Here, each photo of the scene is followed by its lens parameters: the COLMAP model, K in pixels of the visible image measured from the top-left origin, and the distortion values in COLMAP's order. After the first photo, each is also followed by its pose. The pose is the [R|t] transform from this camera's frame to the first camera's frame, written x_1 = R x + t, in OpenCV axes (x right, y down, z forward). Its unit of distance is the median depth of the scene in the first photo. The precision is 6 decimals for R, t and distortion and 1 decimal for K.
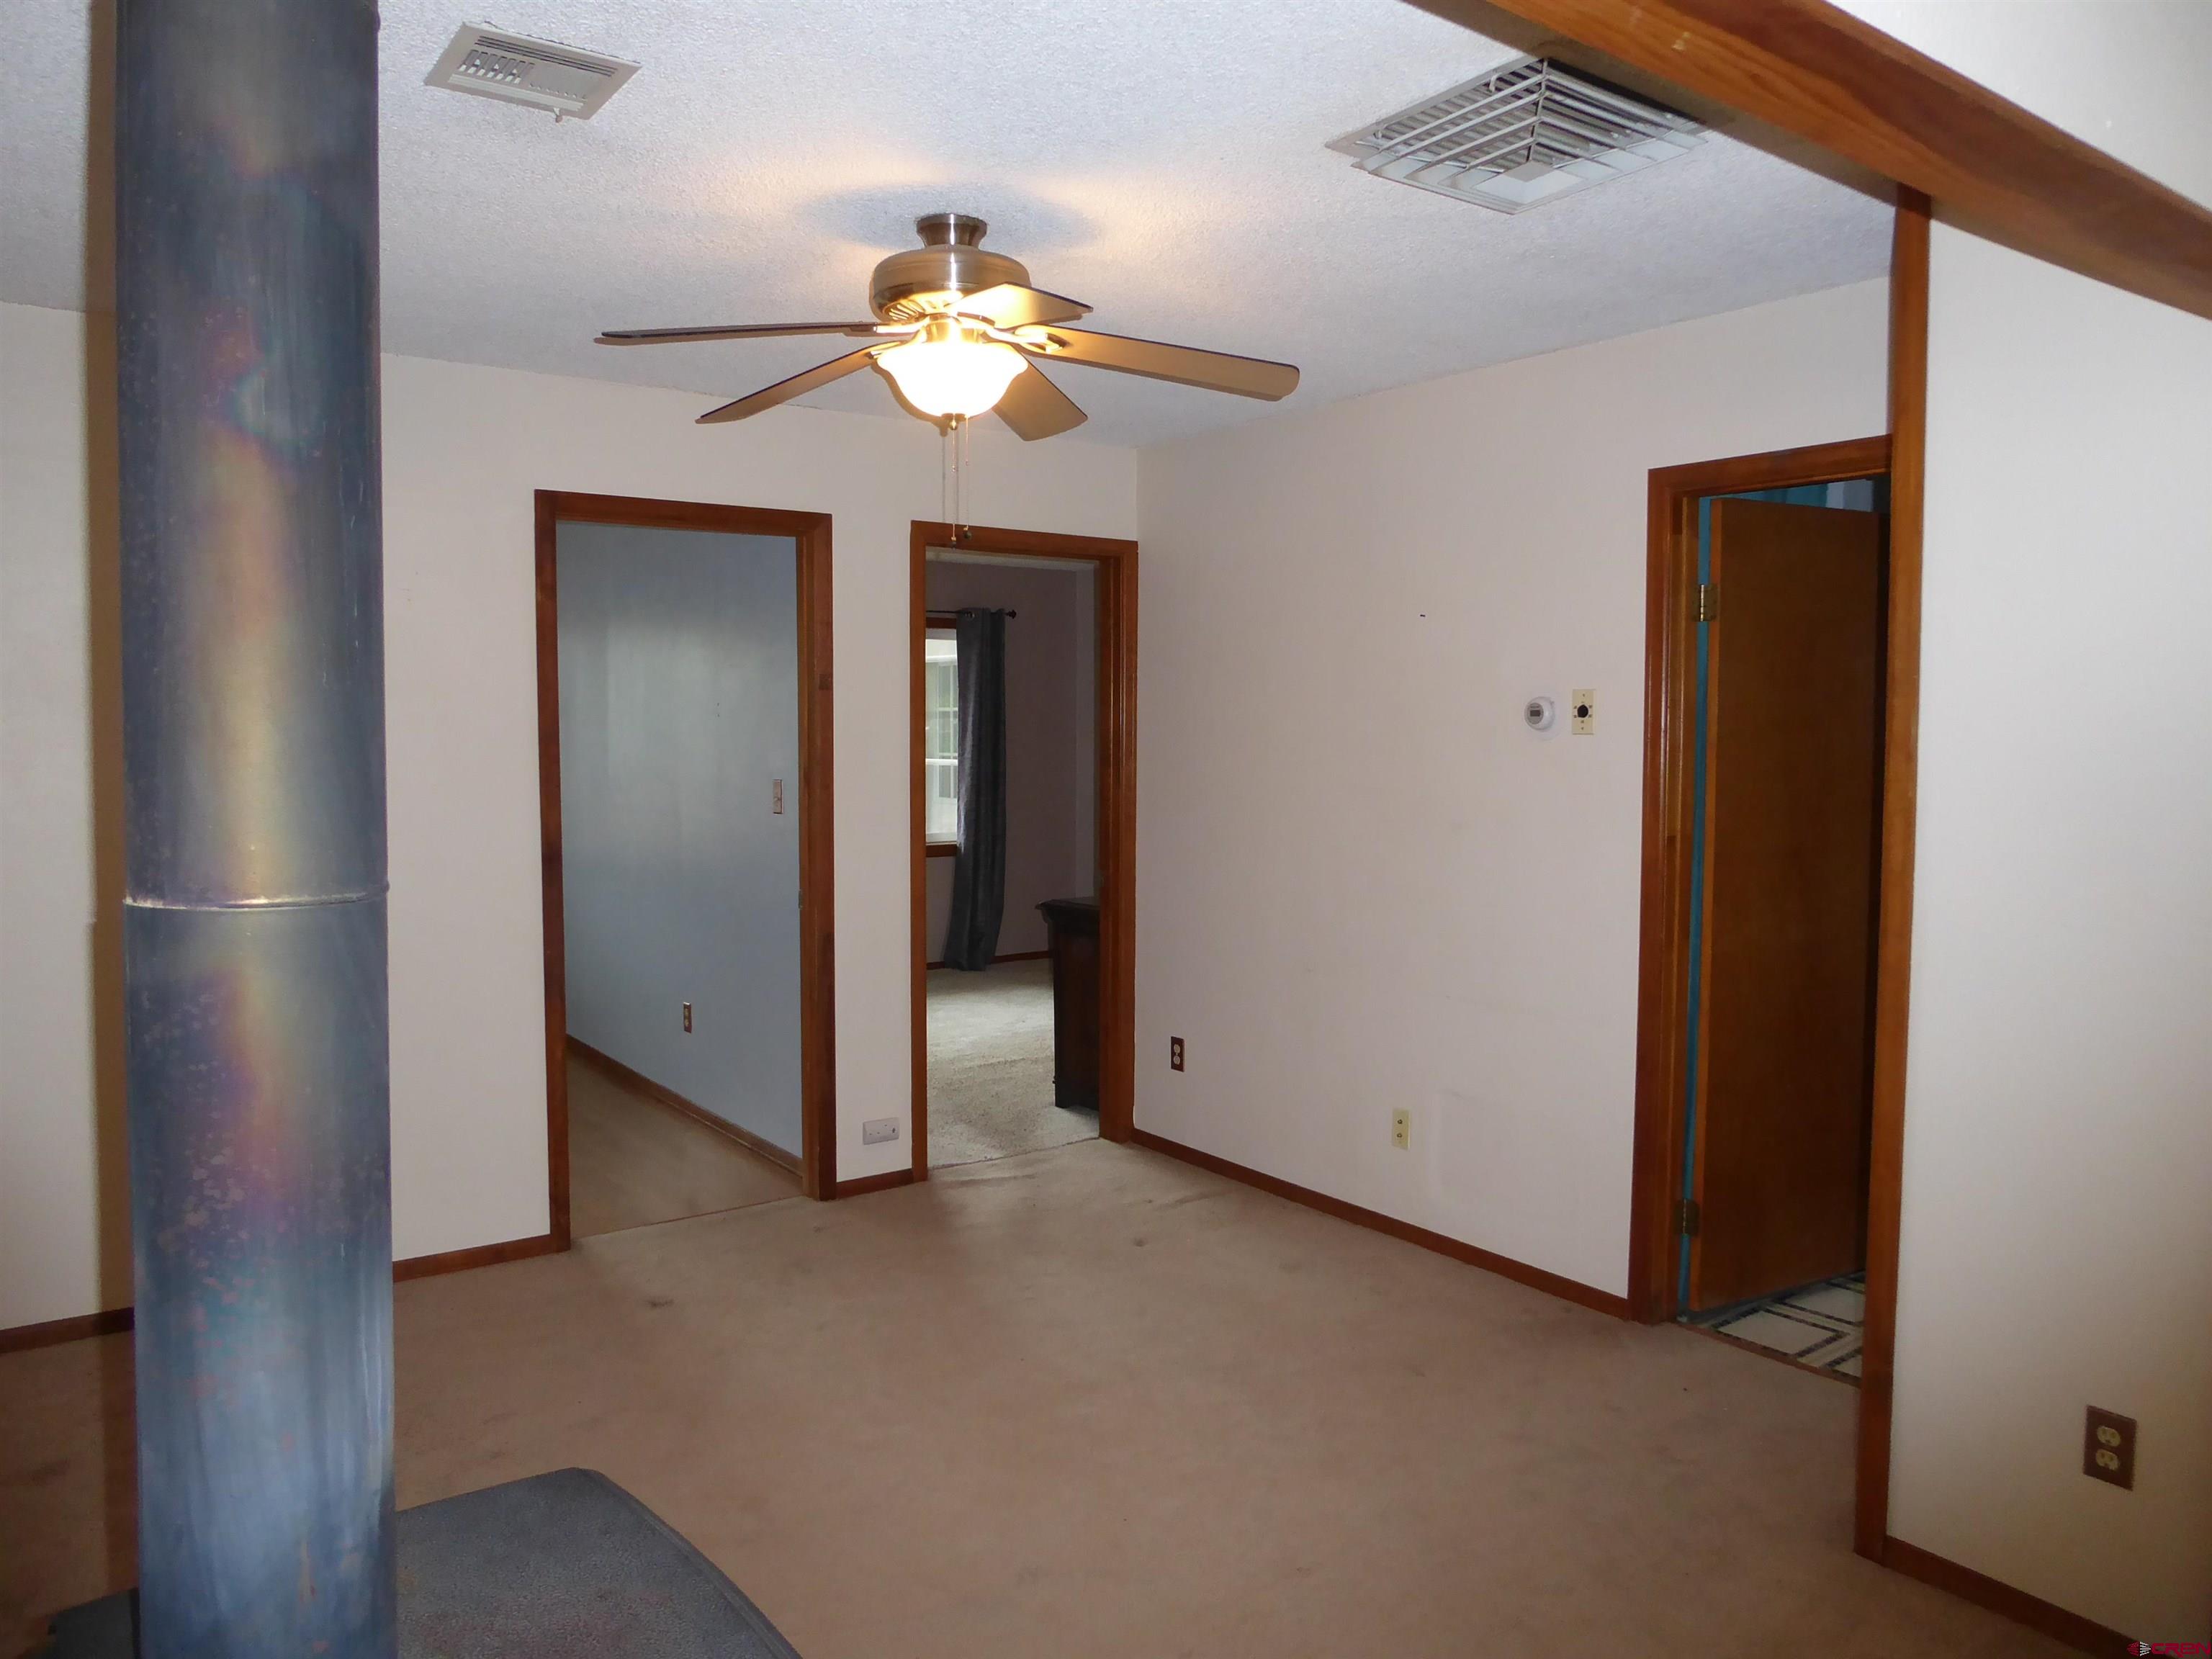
lens RADIAL K [[1571.2, 0, 1102.2], [0, 1571.2, 820.1], [0, 0, 1]] dist [-0.021184, -0.001408]
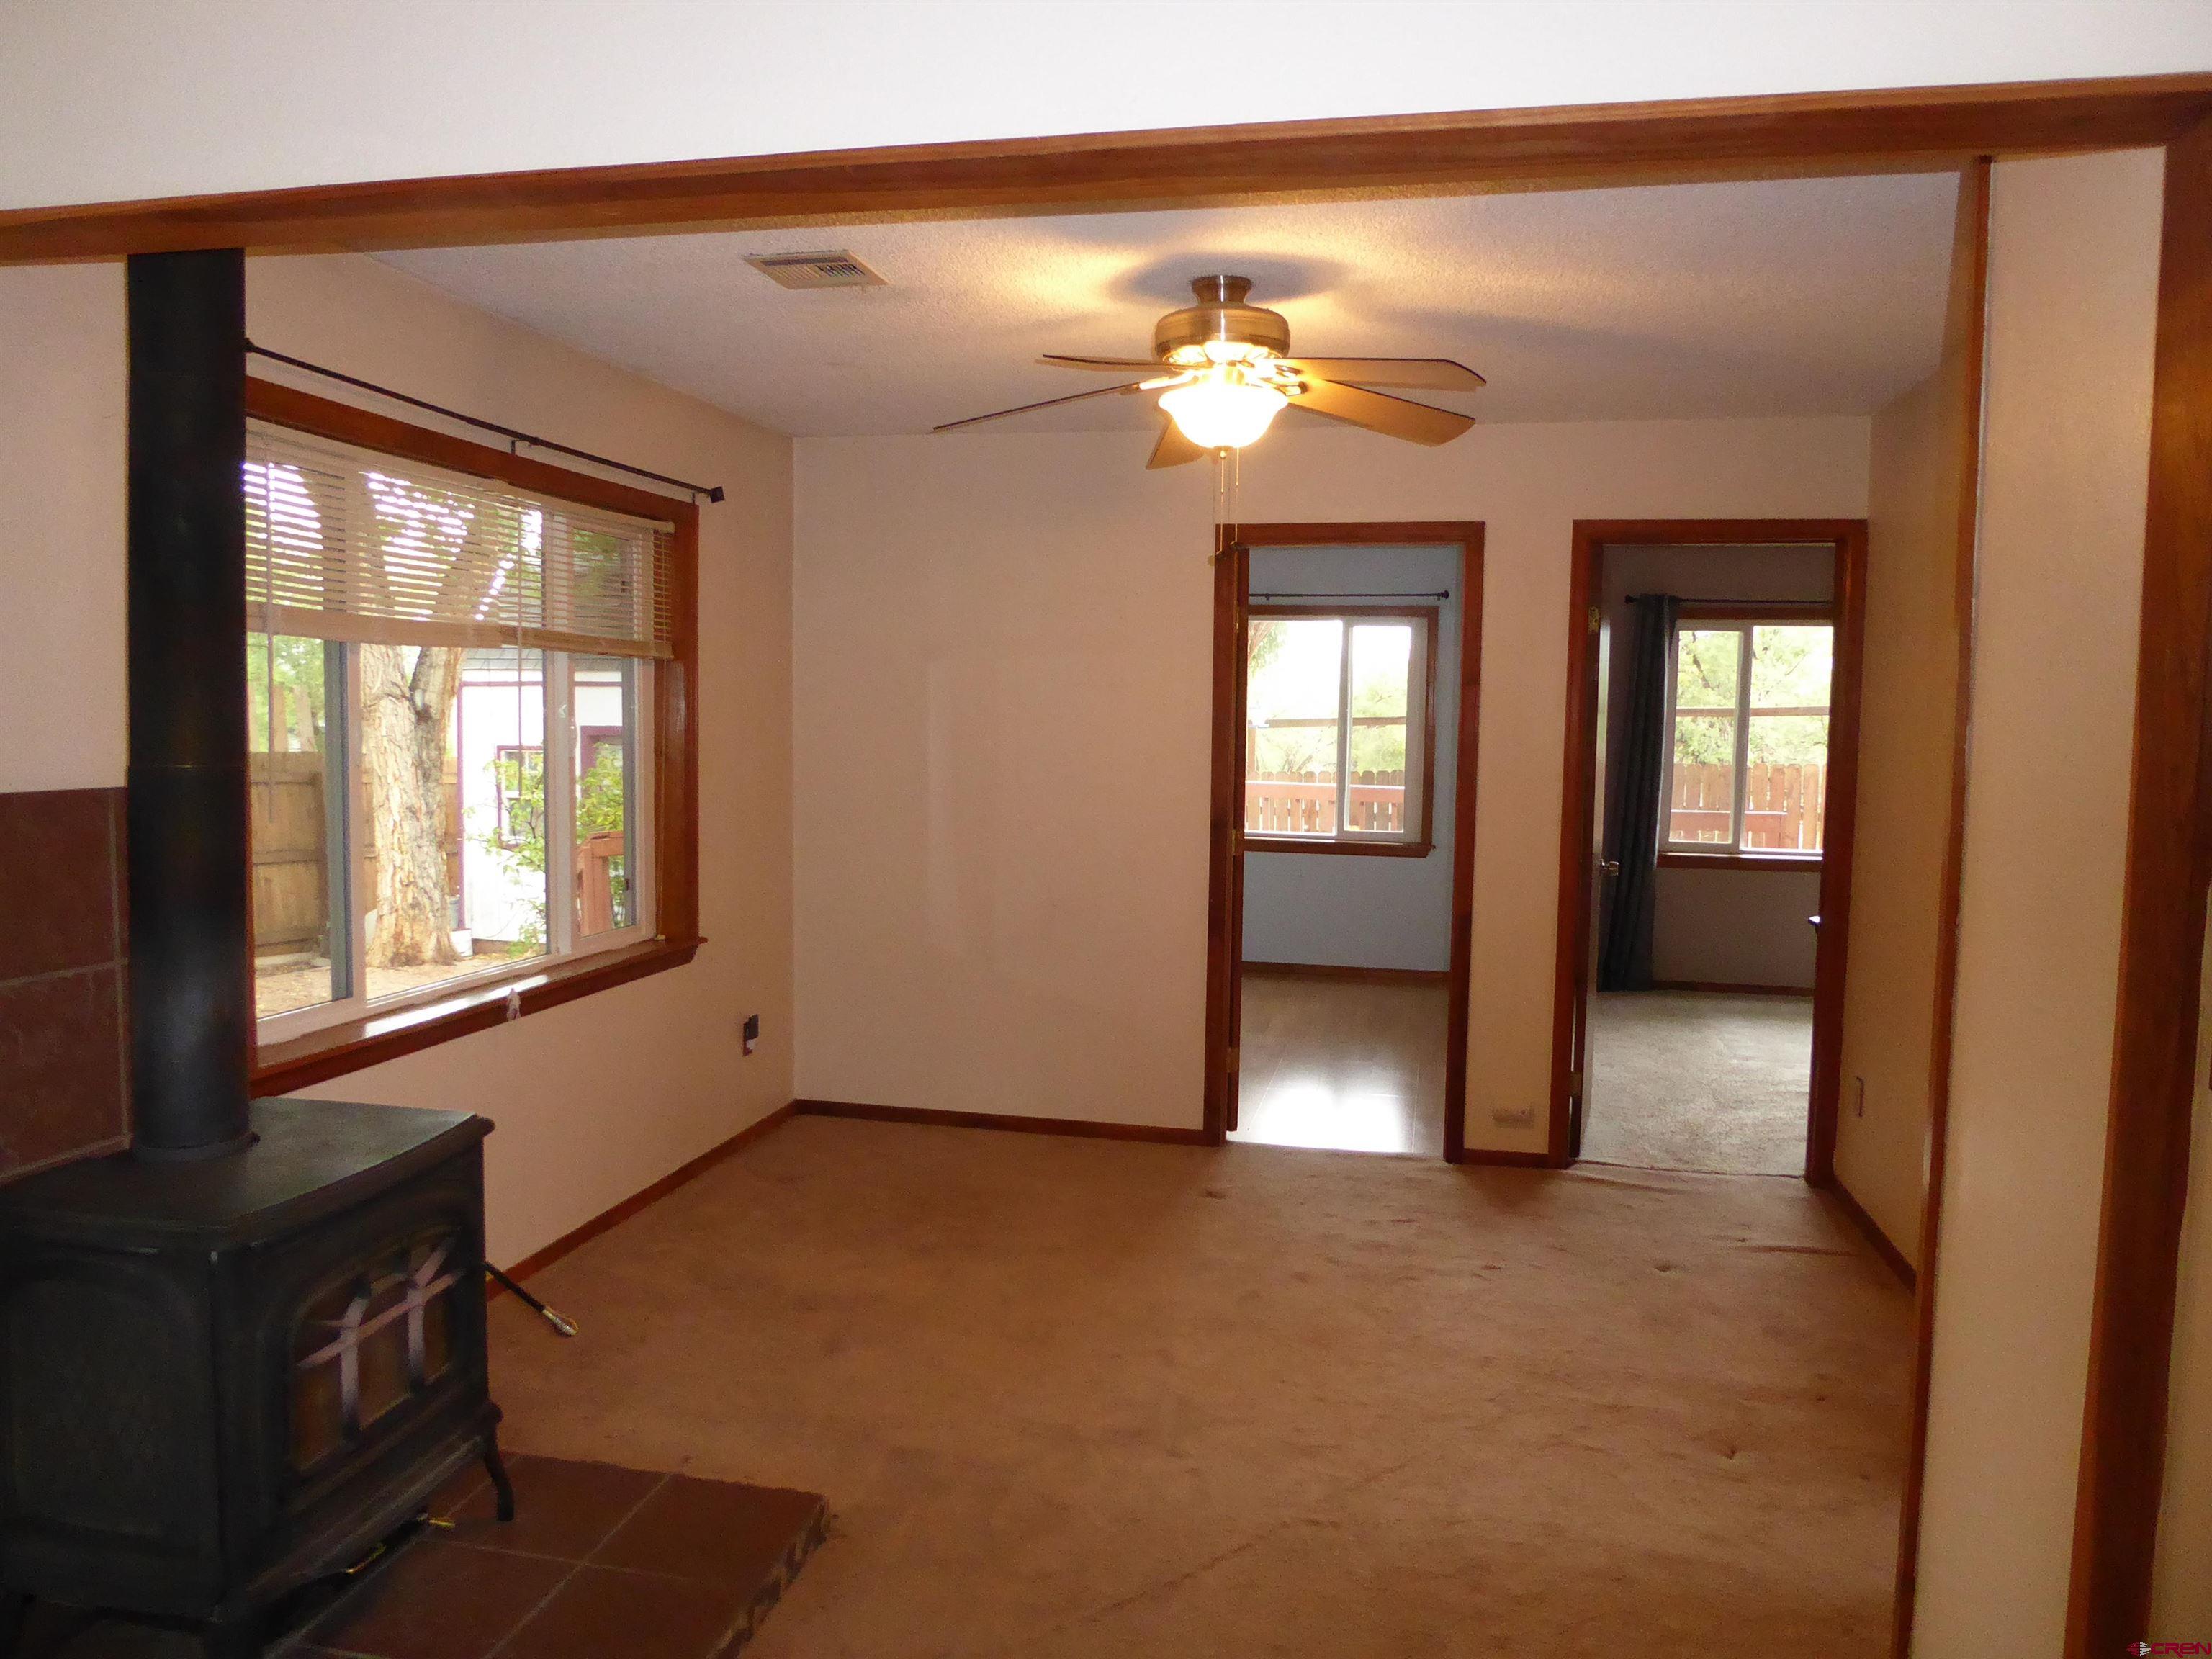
lens RADIAL K [[1571.2, 0, 1100.8], [0, 1571.2, 836.2], [0, 0, 1]] dist [-0.021184, -0.001408]
pose [[0.662264, 0.065343, -0.746416, 0.620022], [-0.059941, 0.997618, 0.034150, -0.004225], [0.746869, 0.022124, 0.664603, 0.140505]]
